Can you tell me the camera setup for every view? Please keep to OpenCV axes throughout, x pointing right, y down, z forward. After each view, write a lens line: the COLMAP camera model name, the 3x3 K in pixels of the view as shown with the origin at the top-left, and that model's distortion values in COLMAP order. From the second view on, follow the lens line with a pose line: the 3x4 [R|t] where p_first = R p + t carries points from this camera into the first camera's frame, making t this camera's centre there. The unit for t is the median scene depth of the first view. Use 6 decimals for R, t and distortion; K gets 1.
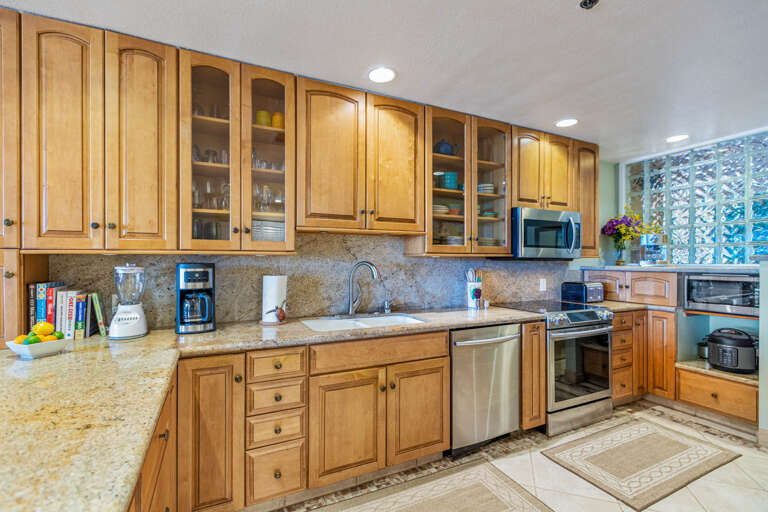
lens RADIAL K [[353.2, 0, 381.1], [0, 353.2, 258.8], [0, 0, 1]] dist [0.001642, -0.000393]
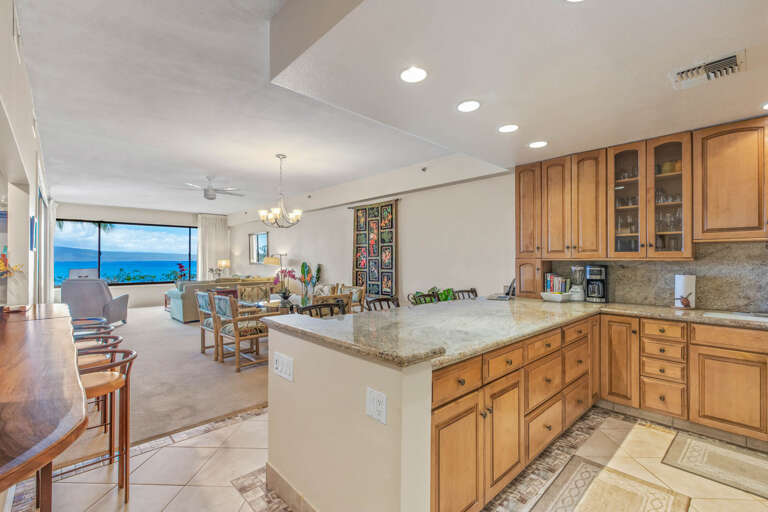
lens RADIAL K [[353.2, 0, 386.0], [0, 353.2, 258.5], [0, 0, 1]] dist [0.001642, -0.000393]
pose [[0.318202, -0.002335, -0.948020, 0.801702], [0.002449, 0.999996, -0.001641, -0.022765], [0.948020, -0.001800, 0.318206, -0.670575]]
